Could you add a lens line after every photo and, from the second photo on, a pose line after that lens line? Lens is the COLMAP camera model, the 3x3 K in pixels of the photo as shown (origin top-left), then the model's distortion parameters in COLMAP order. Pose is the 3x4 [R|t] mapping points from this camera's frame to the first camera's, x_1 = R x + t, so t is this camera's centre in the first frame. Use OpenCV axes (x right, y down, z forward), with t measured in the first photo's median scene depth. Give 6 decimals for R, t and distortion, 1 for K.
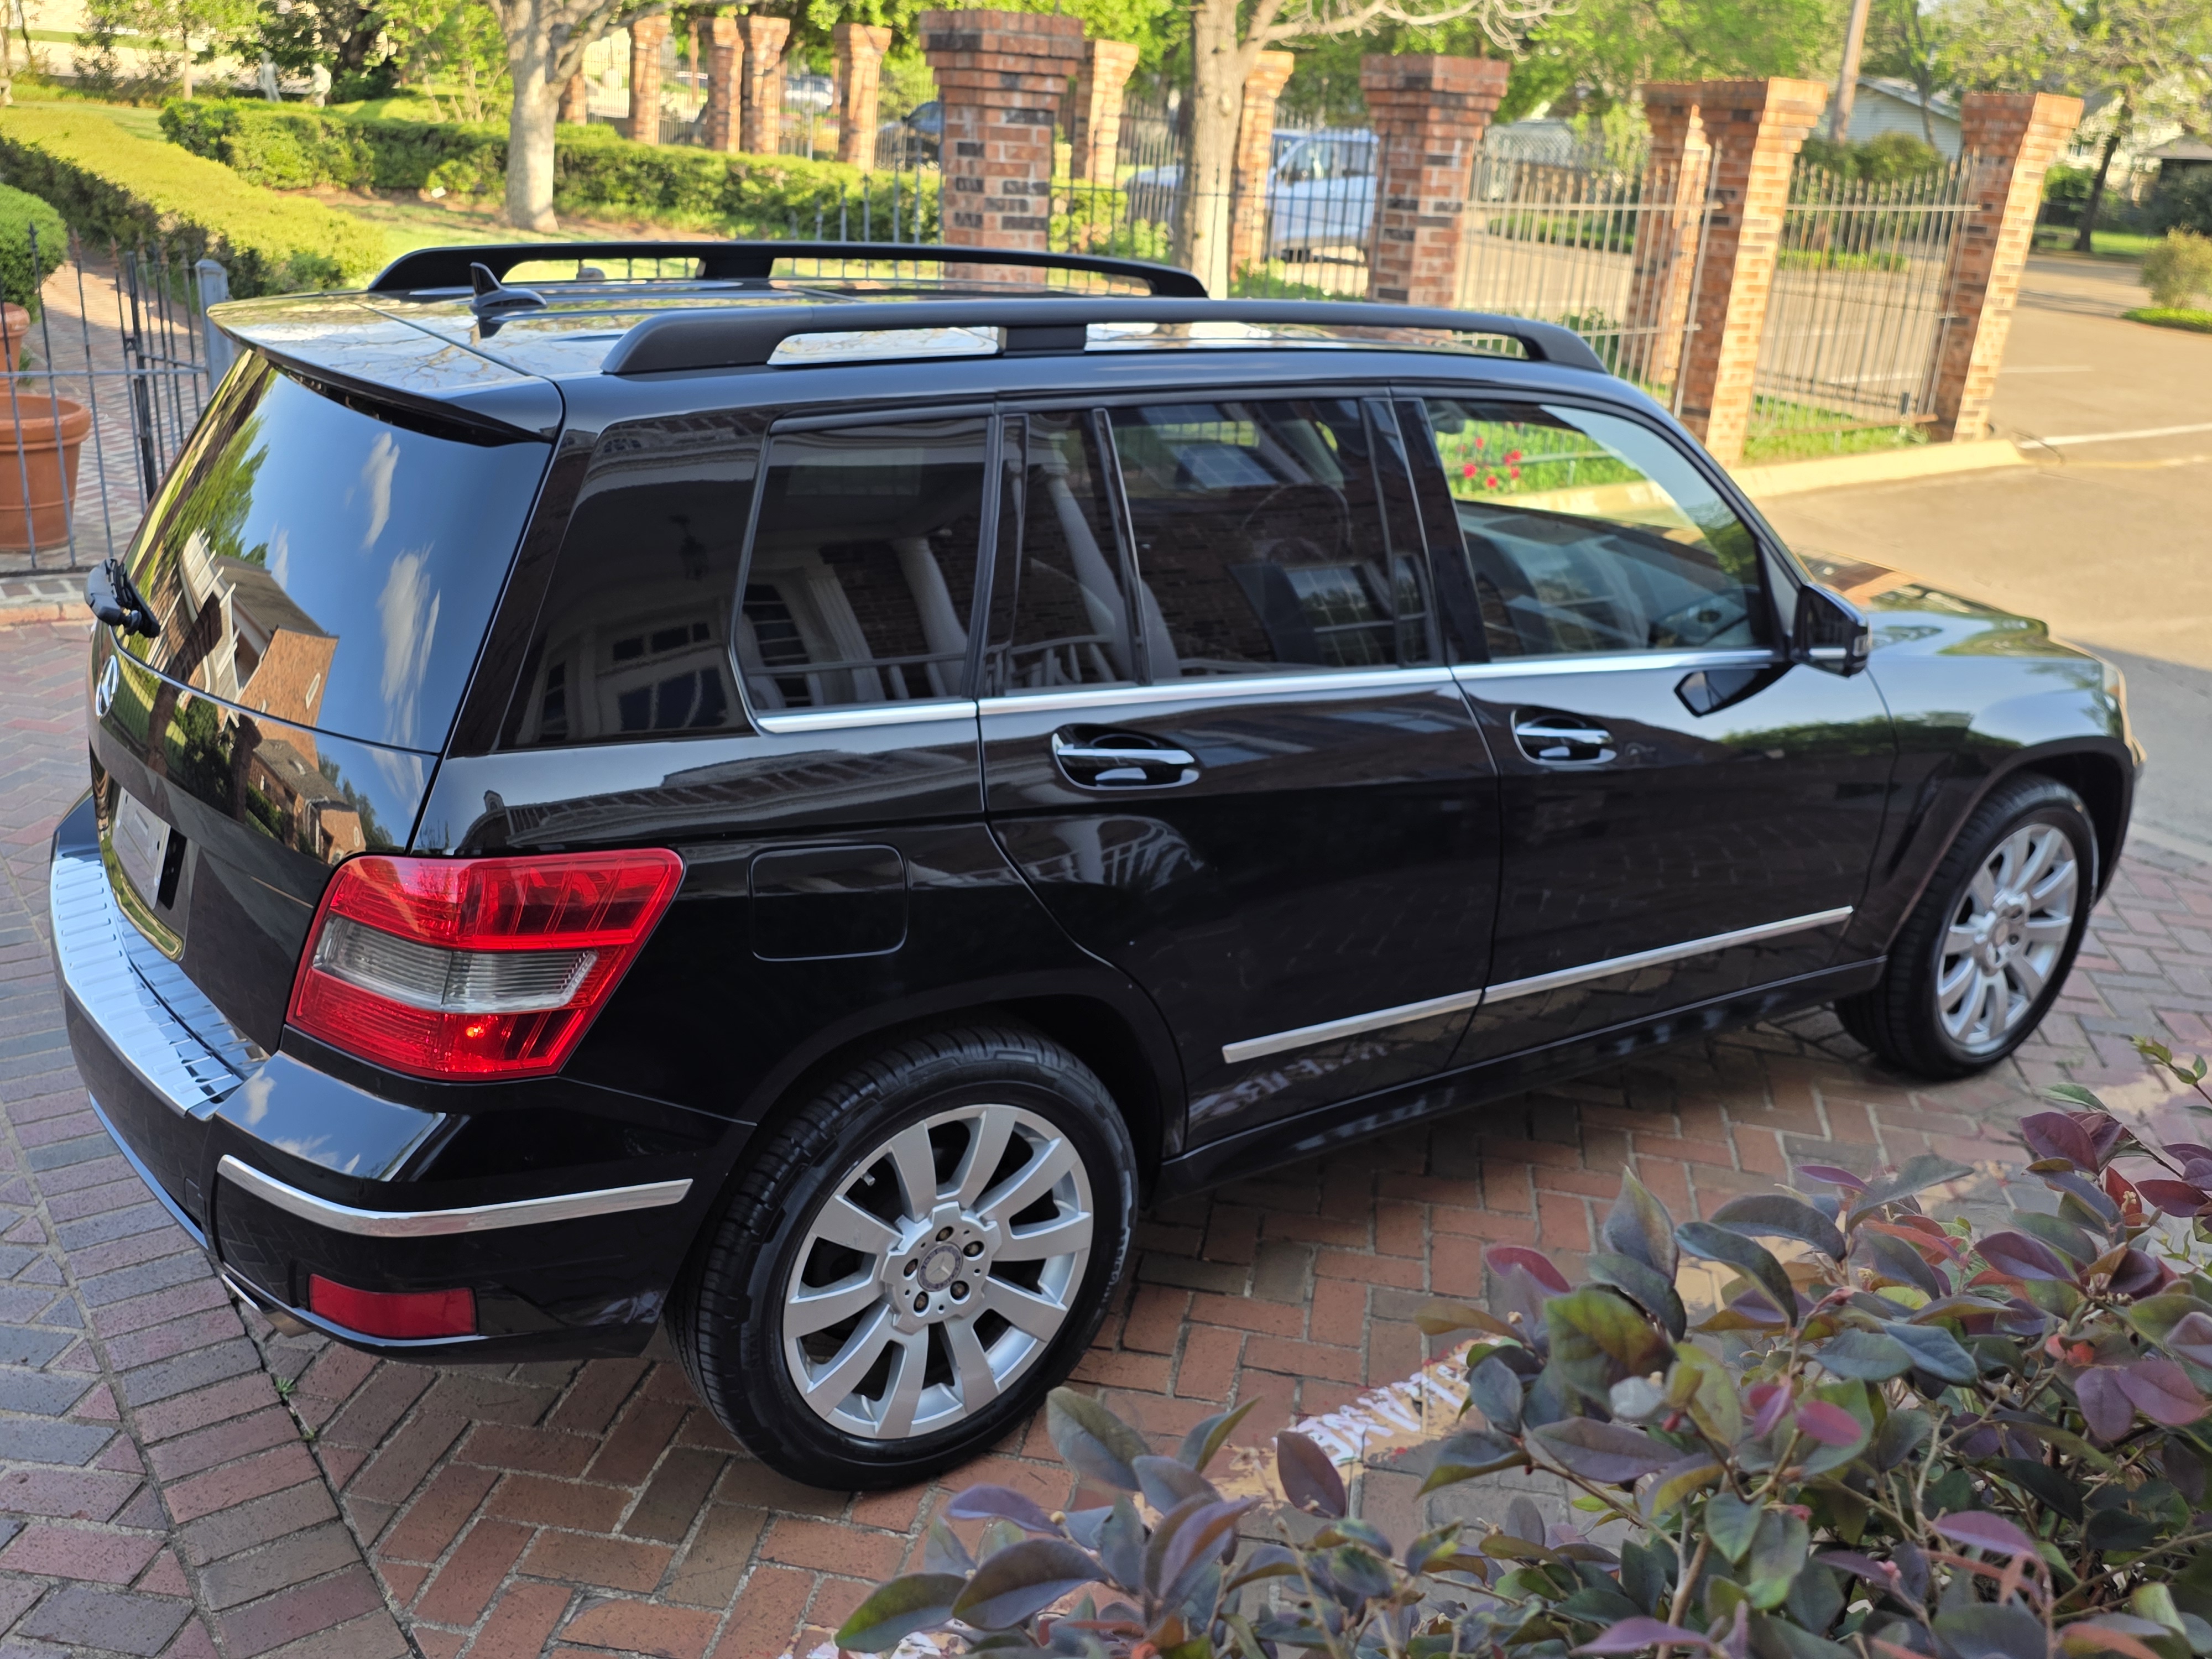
lens RADIAL K [[1928.1, 0, 1113.3], [0, 1928.1, 838.8], [0, 0, 1]] dist [0.066563, -0.055356]
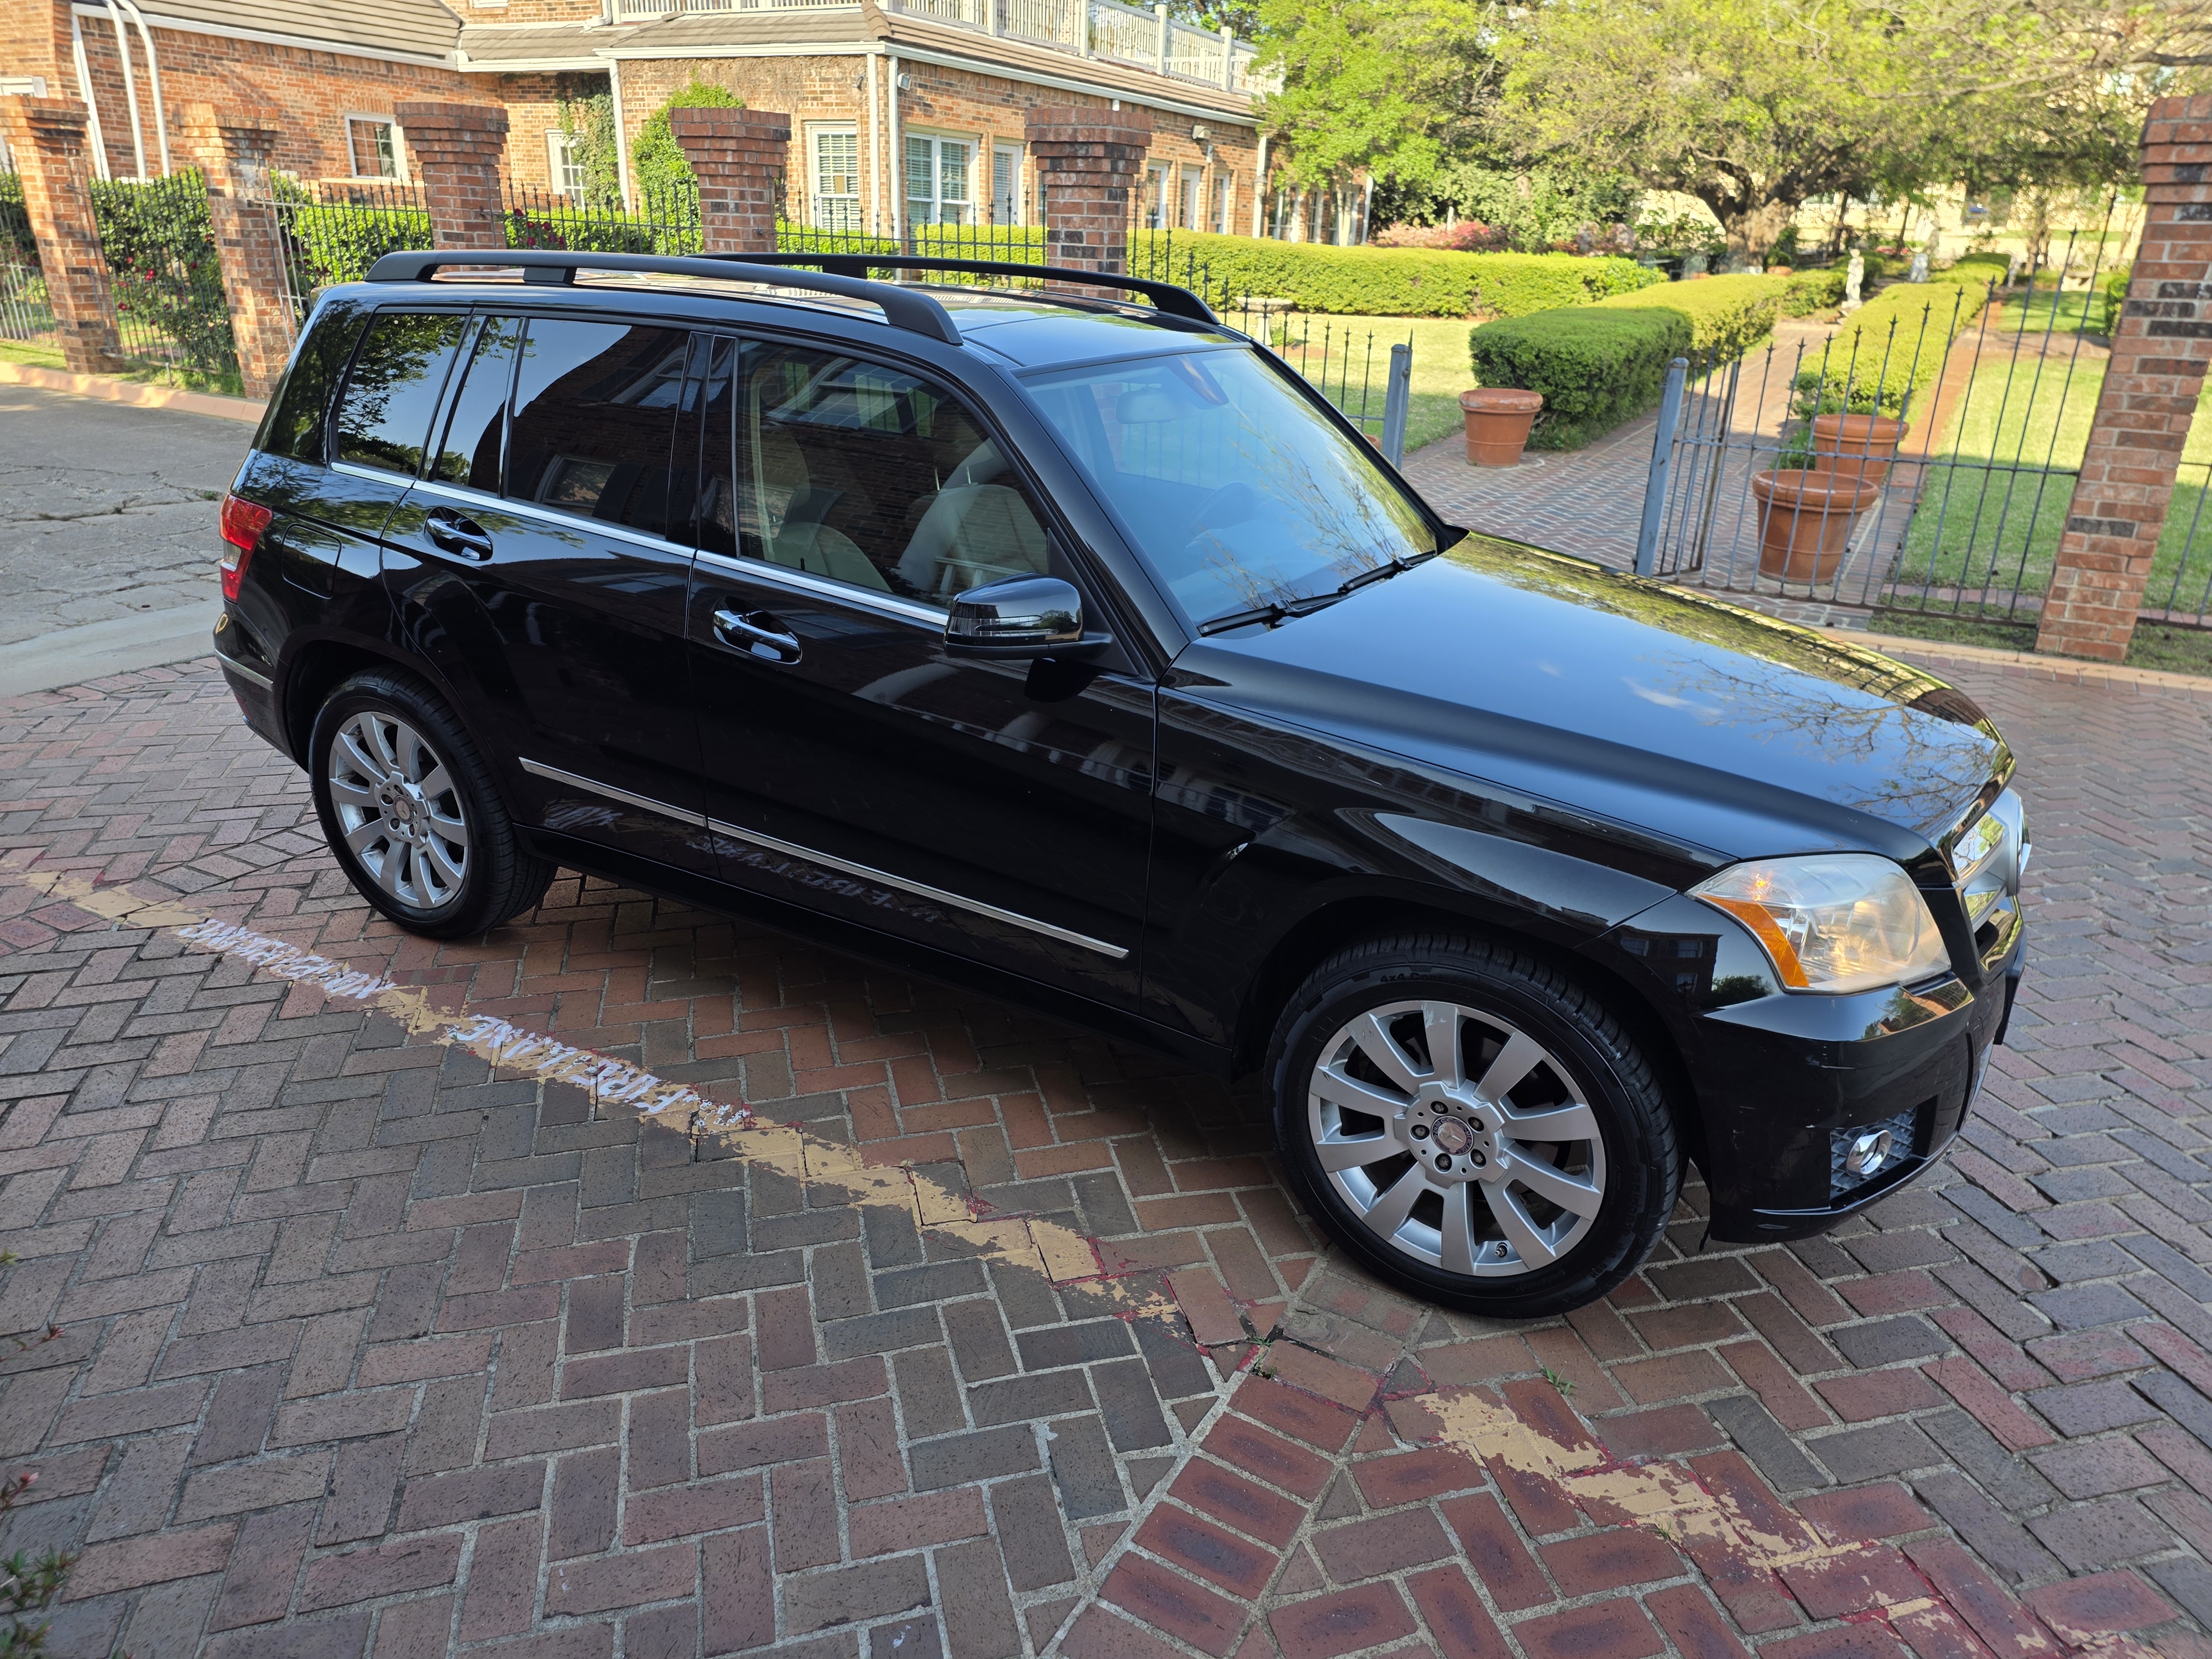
lens RADIAL K [[1470.4, 0, 1119.2], [0, 1470.4, 834.4], [0, 0, 1]] dist [0.040230, -0.027234]
pose [[0.430350, 0.296024, -0.852742, 0.361545], [-0.311696, 0.935322, 0.167388, -0.049399], [0.847139, 0.193761, 0.494785, 0.241597]]
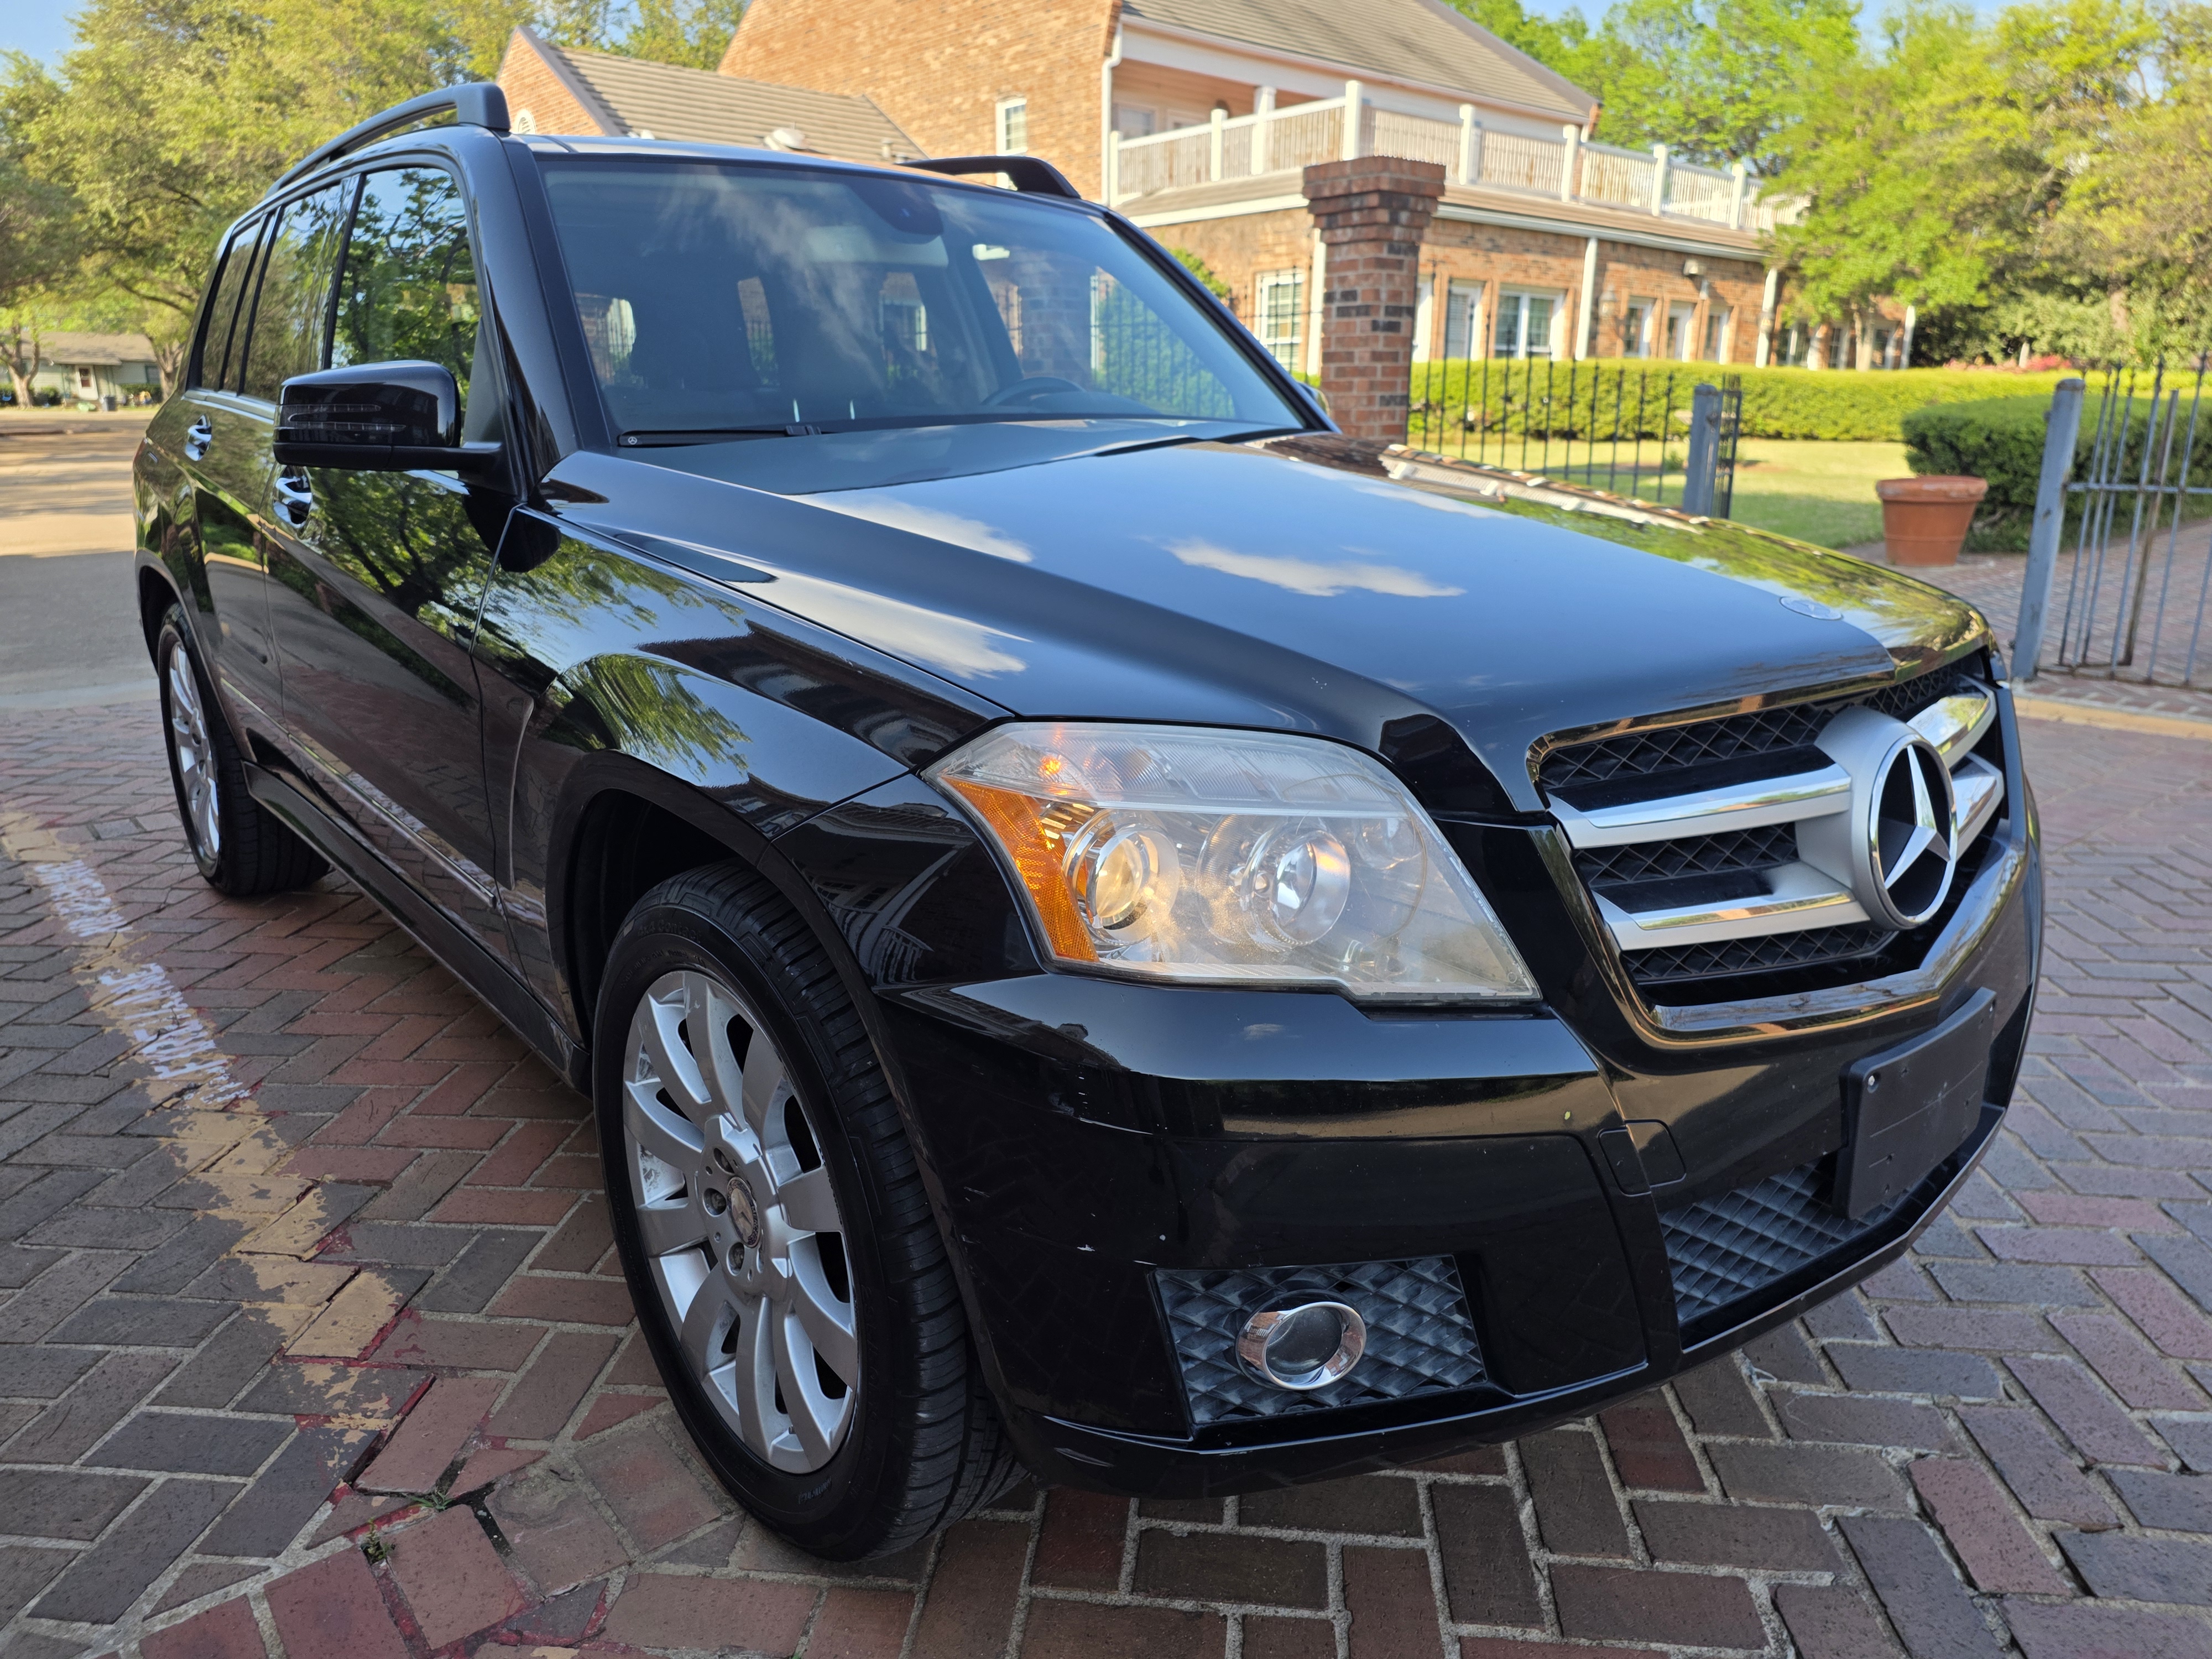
lens RADIAL K [[1470.4, 0, 1111.2], [0, 1470.4, 810.8], [0, 0, 1]] dist [0.040230, -0.027234]
pose [[0.093713, 0.204908, -0.974285, 0.329927], [-0.335661, 0.927800, 0.162846, -0.052429], [0.937310, 0.311769, 0.155727, 0.418739]]
